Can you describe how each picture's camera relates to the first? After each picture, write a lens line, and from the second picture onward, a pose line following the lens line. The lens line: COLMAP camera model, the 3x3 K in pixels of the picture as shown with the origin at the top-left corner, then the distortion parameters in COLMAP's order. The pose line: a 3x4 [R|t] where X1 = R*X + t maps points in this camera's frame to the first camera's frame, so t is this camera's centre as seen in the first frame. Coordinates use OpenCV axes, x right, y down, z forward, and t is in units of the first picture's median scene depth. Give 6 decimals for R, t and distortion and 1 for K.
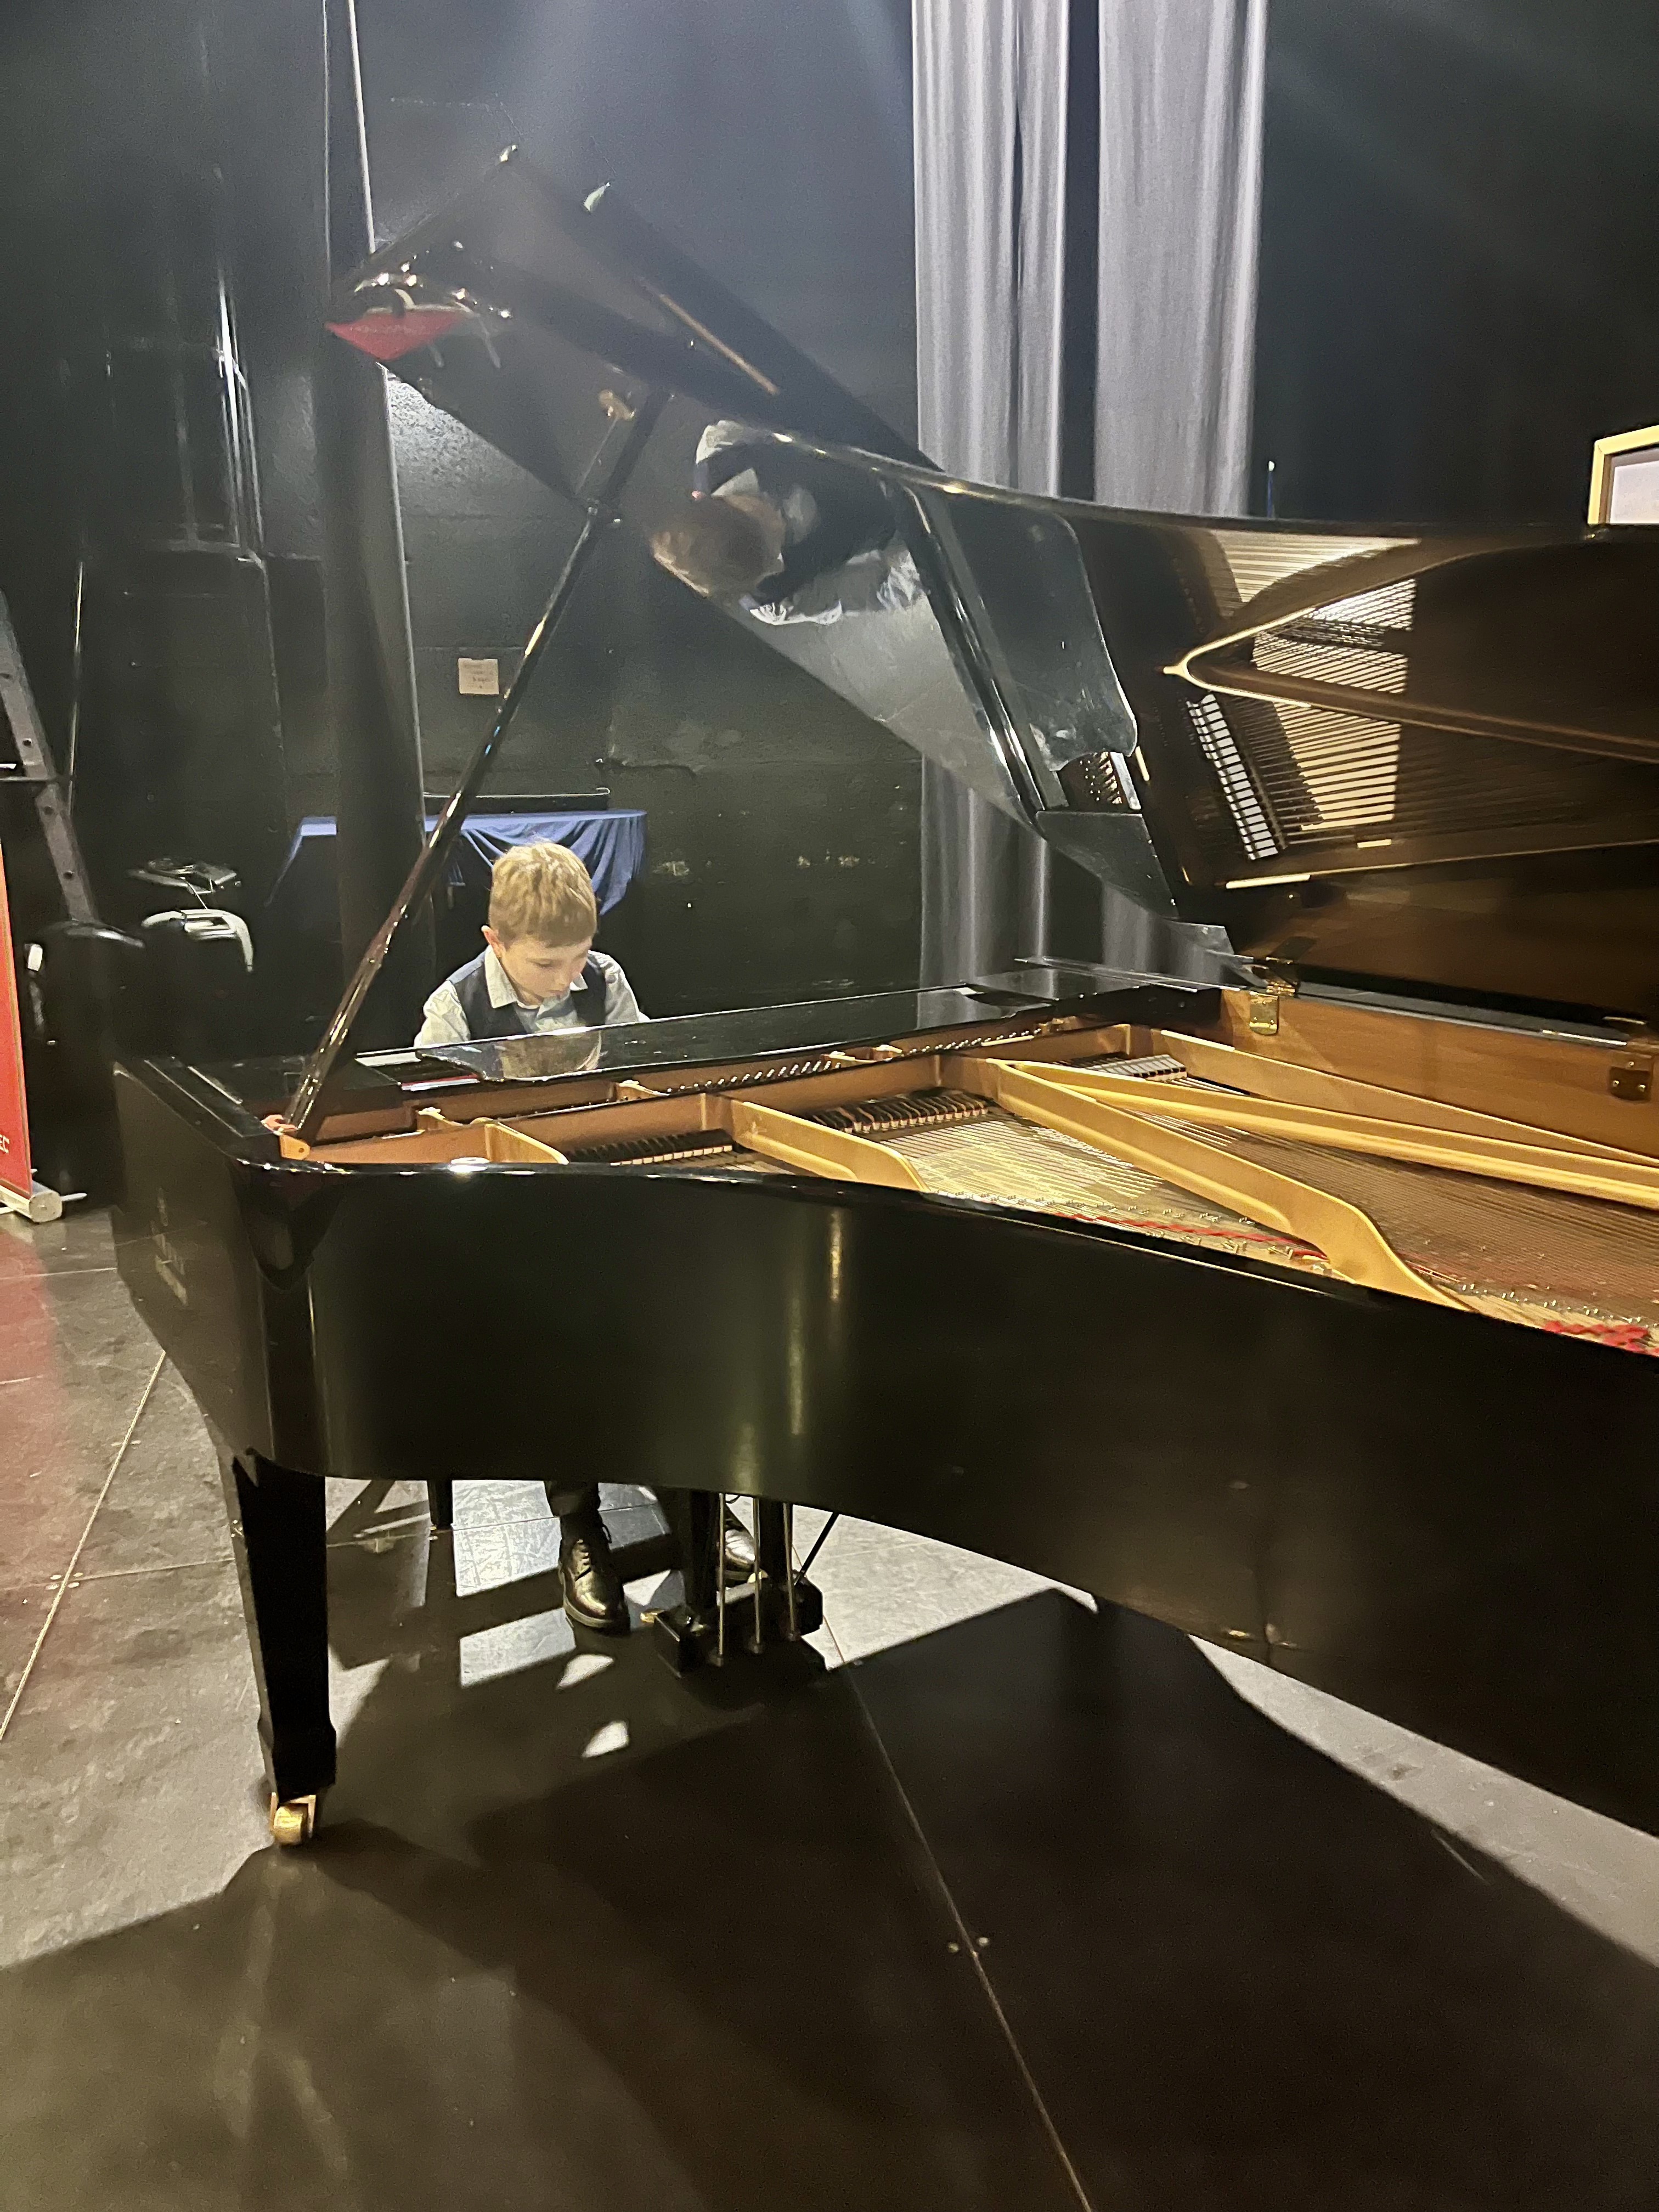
lens RADIAL K [[1691.3, 0, 847.0], [0, 1691.3, 1109.6], [0, 0, 1]] dist [0.033149, -0.040752]
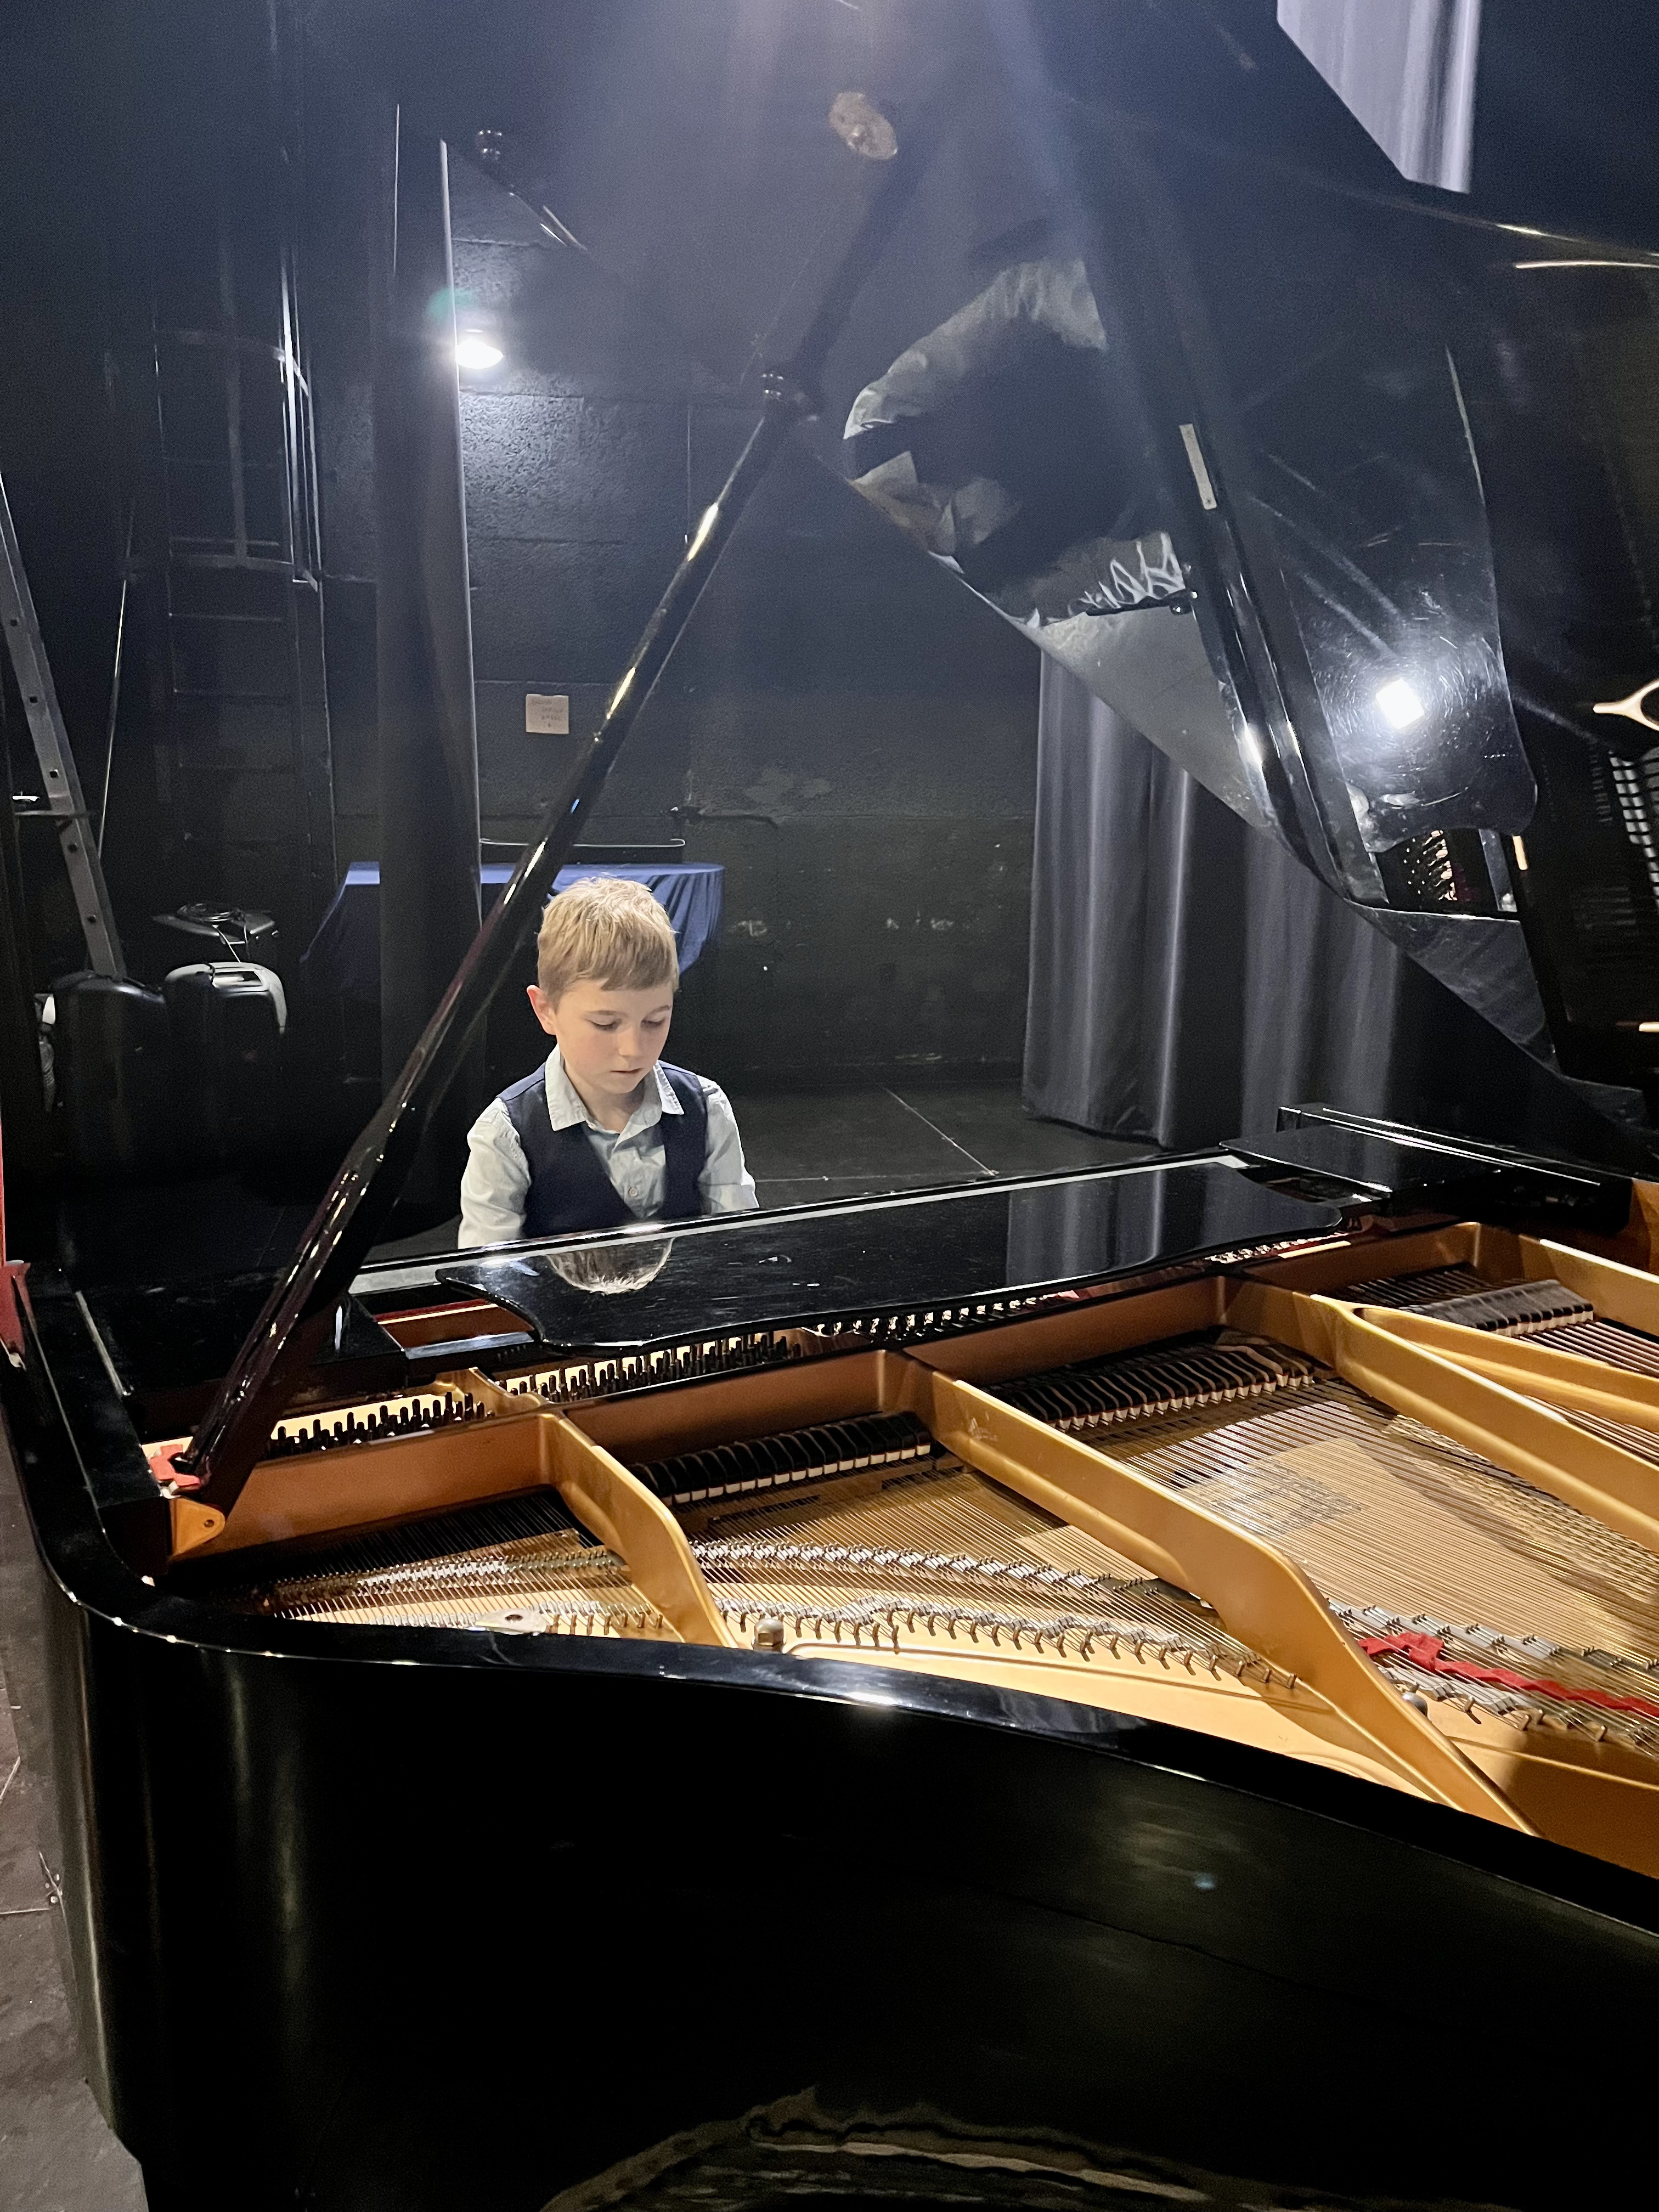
lens RADIAL K [[1691.3, 0, 838.6], [0, 1691.3, 1114.6], [0, 0, 1]] dist [0.033149, -0.040752]
pose [[0.998877, 0.032964, -0.034030, -0.071750], [-0.033824, 0.999115, -0.024990, -0.070467], [0.033176, 0.026113, 0.999108, 0.312830]]
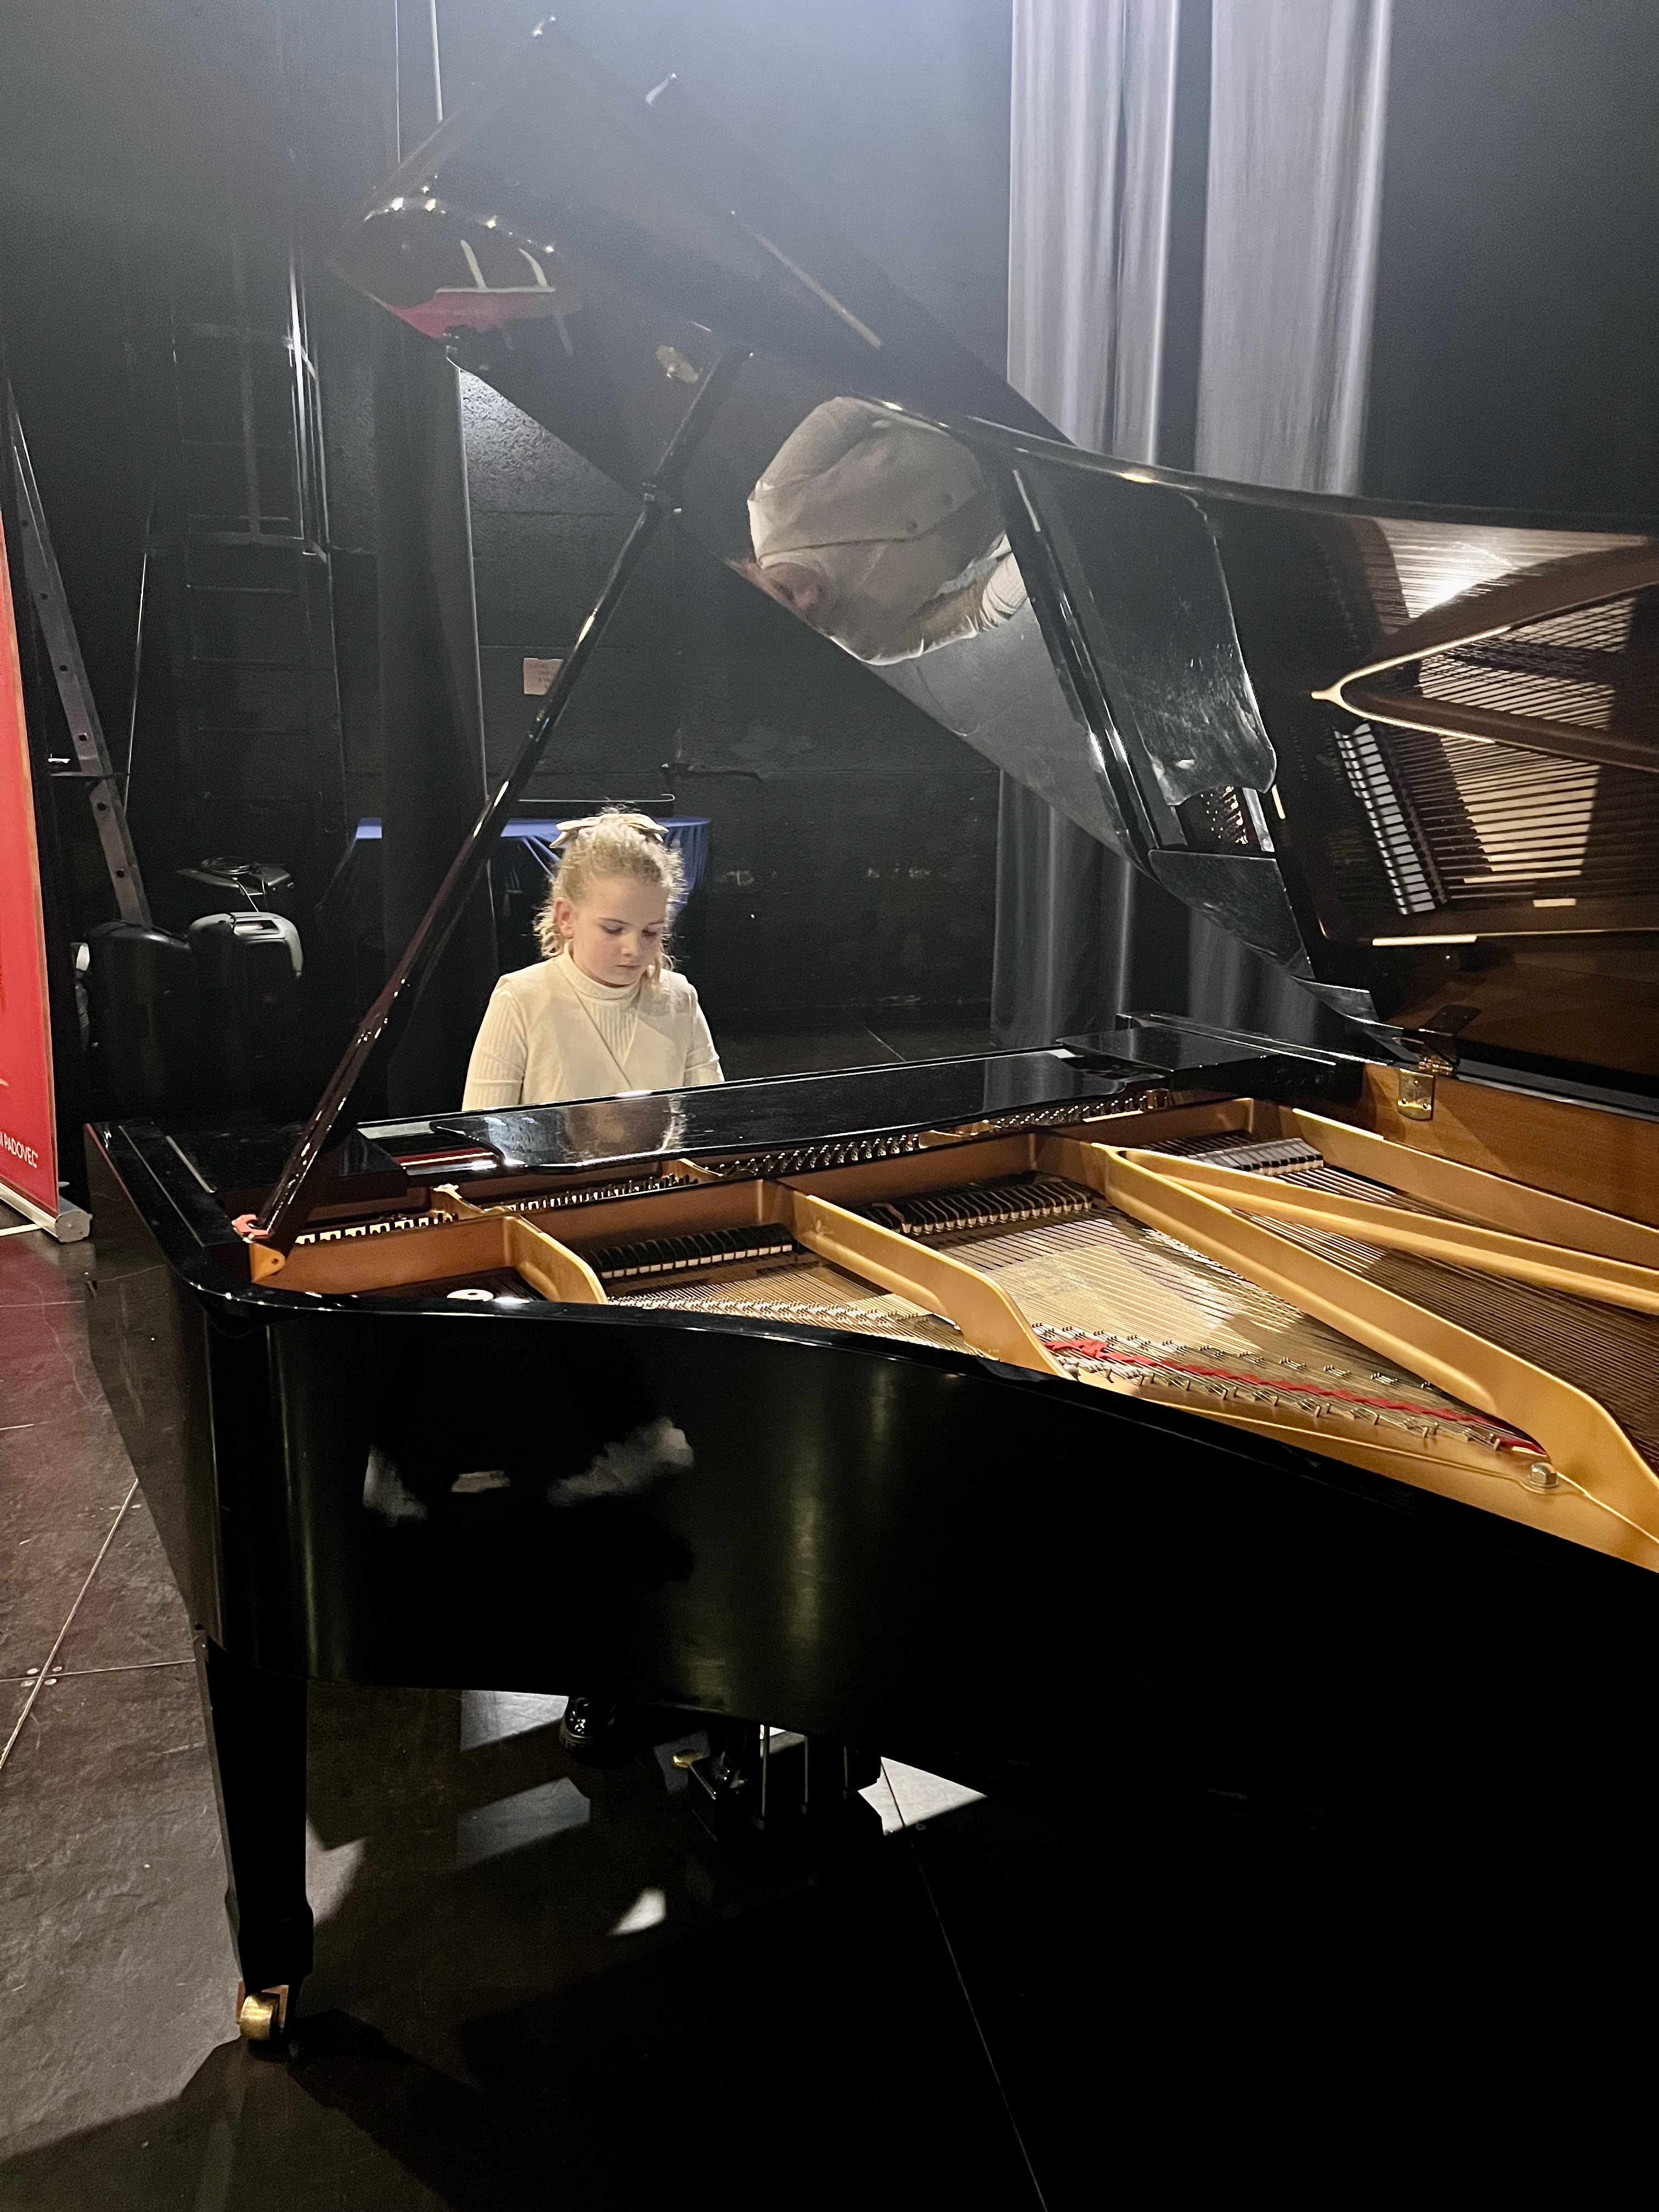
lens RADIAL K [[1691.3, 0, 834.6], [0, 1691.3, 1099.7], [0, 0, 1]] dist [0.033149, -0.040752]
pose [[0.998729, 0.028455, -0.041611, -0.011602], [-0.028733, 0.999569, -0.006096, -0.039486], [0.041419, 0.007284, 0.999115, 0.124814]]
